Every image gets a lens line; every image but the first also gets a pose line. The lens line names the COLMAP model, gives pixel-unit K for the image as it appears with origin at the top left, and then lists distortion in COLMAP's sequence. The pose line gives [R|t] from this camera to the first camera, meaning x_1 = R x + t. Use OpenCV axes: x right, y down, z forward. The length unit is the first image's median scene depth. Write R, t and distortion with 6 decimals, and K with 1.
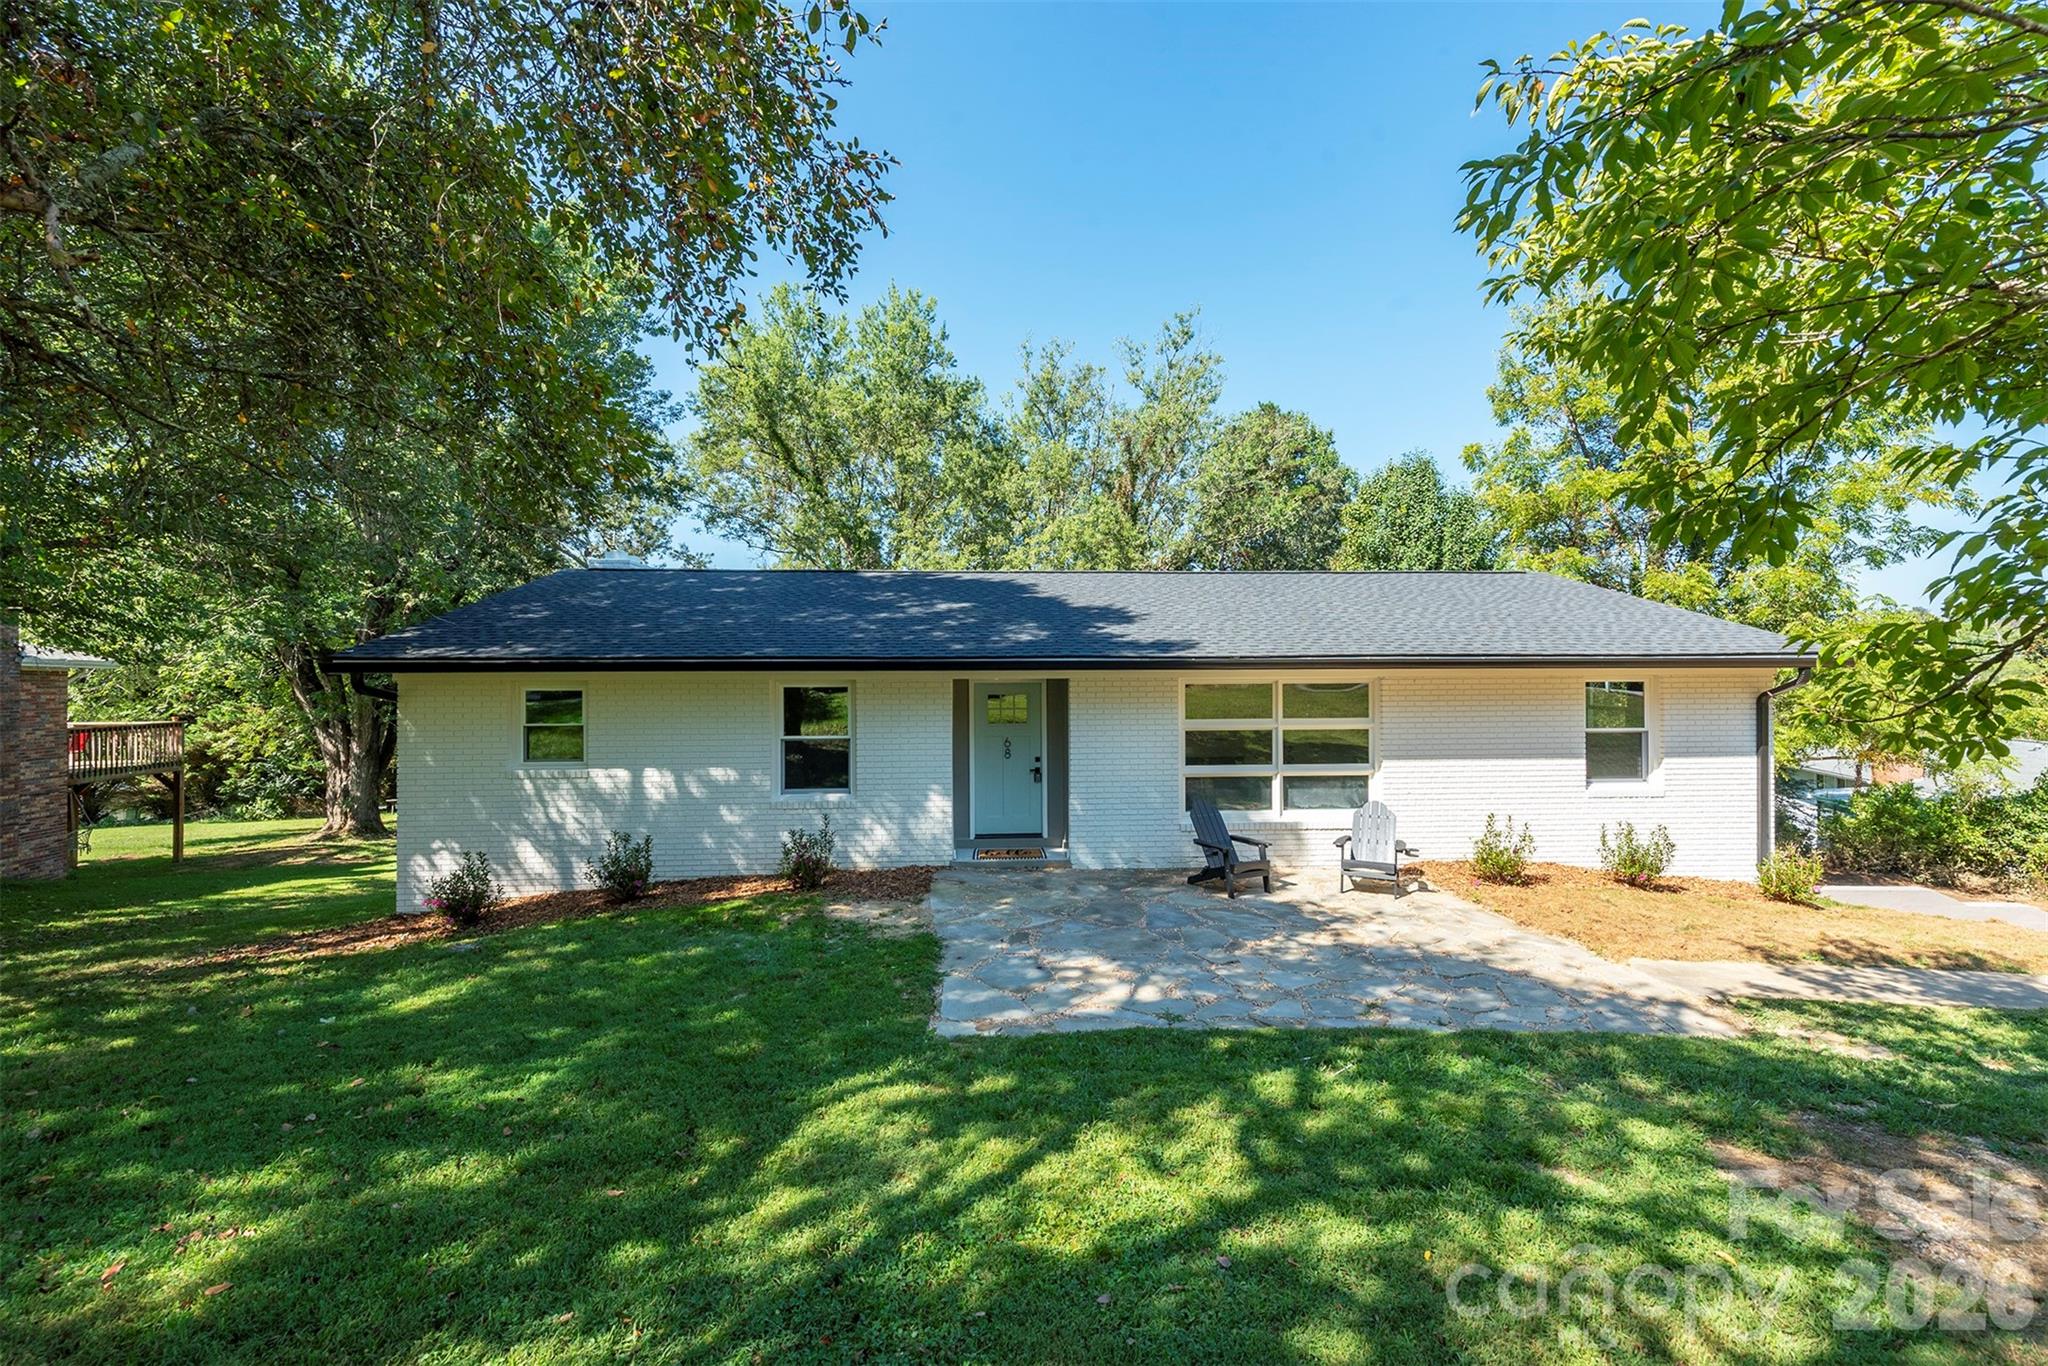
lens RADIAL K [[866.1, 0, 1084.1], [0, 866.1, 681.7], [0, 0, 1]] dist [0.011961, -0.003988]
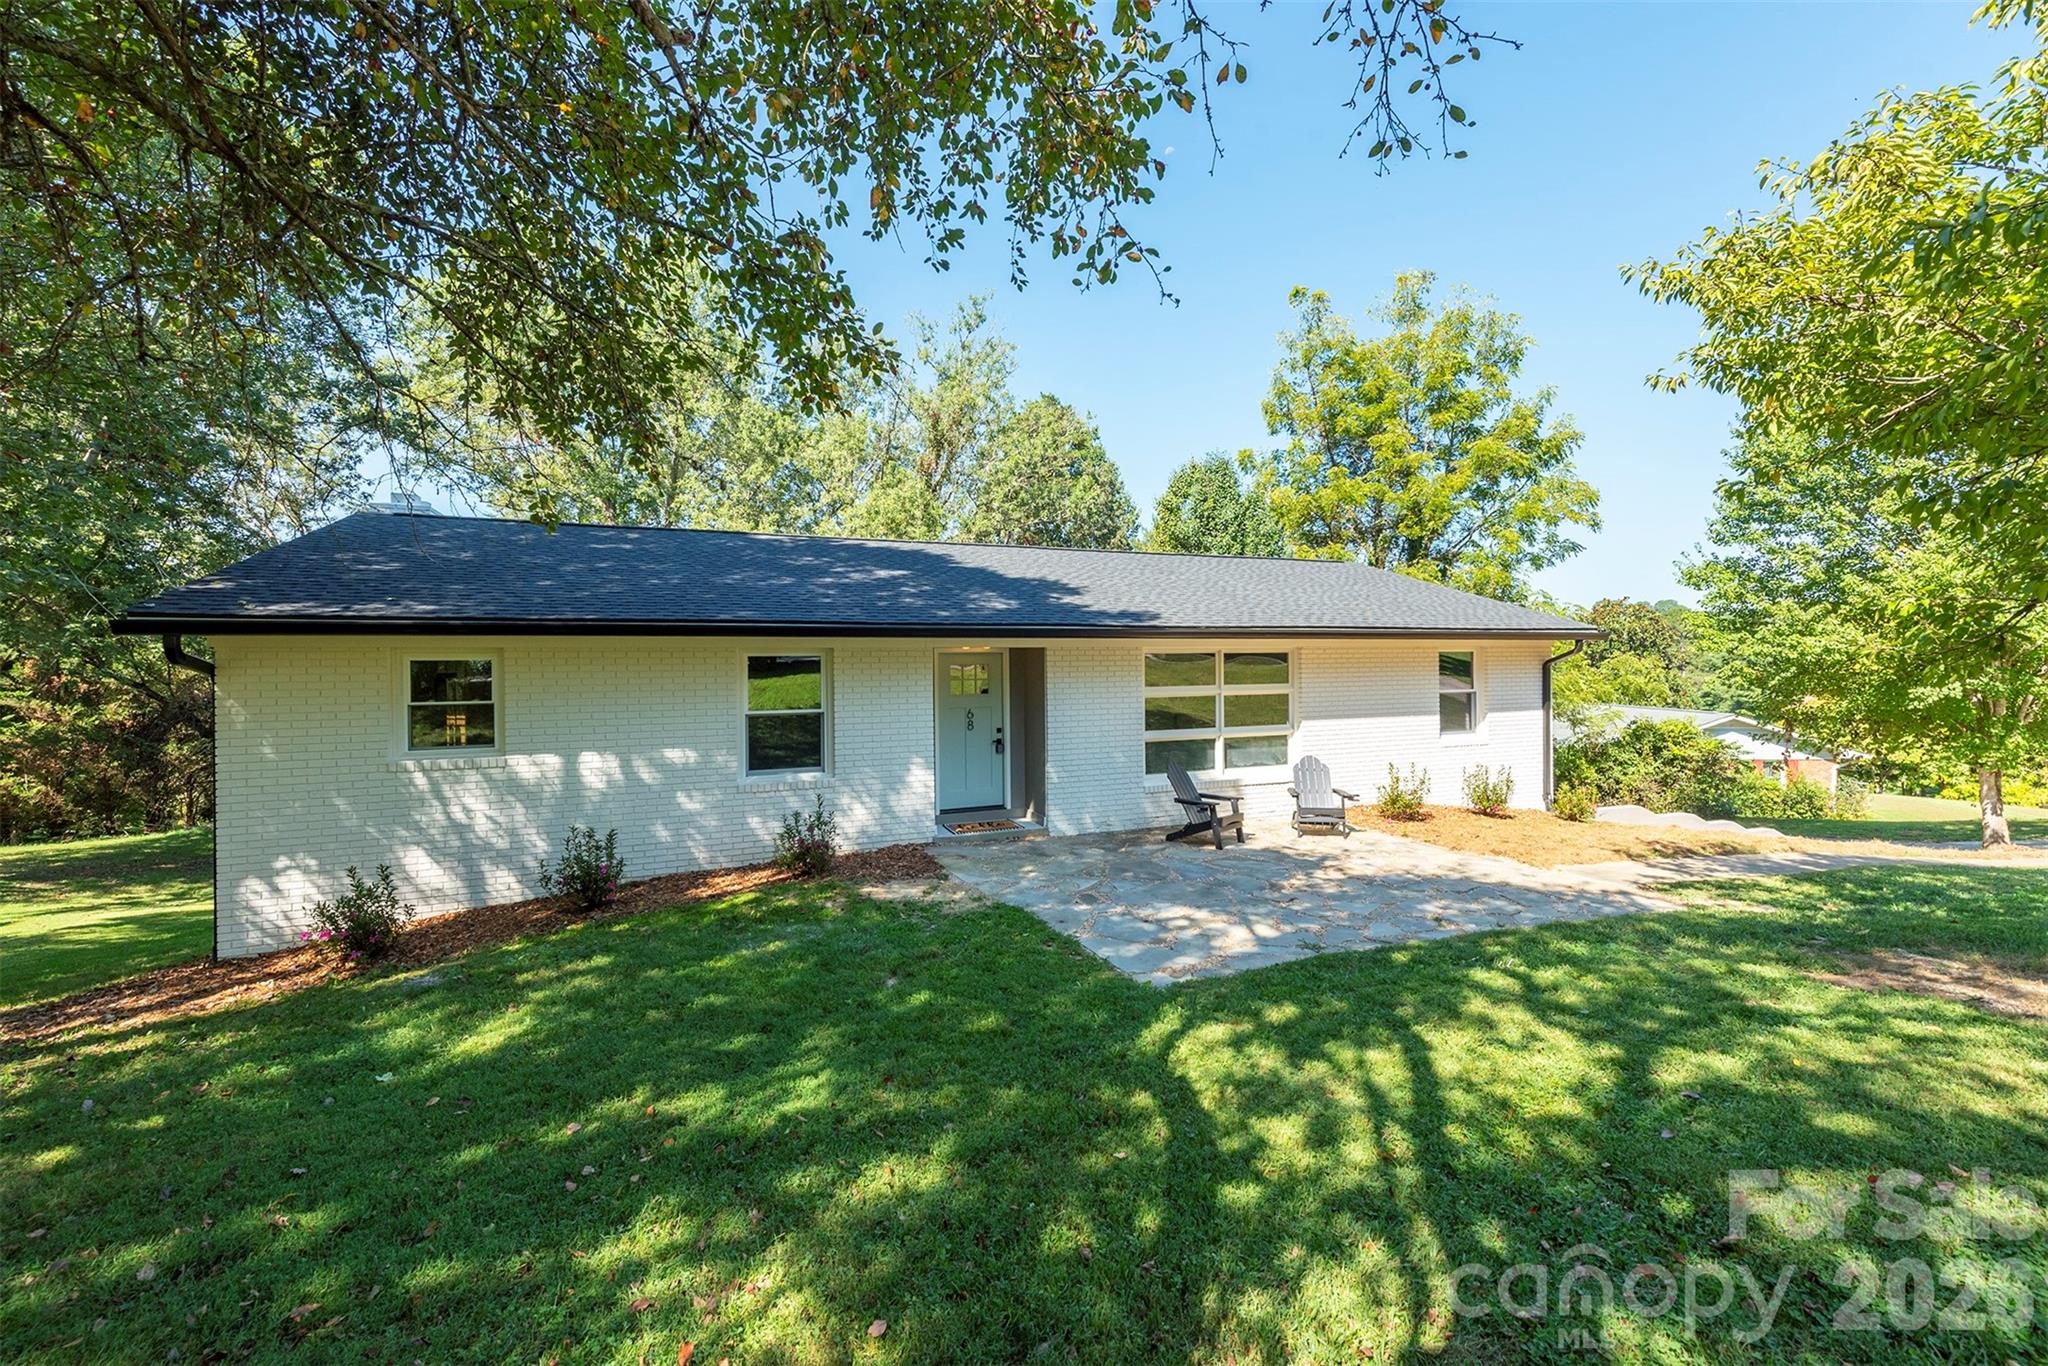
lens RADIAL K [[866.1, 0, 1050.5], [0, 866.1, 674.7], [0, 0, 1]] dist [0.011961, -0.003988]
pose [[0.939716, -0.008765, 0.341844, -0.416607], [0.007448, 0.999959, 0.005164, 0.027089], [-0.341875, -0.002306, 0.939743, 0.063564]]
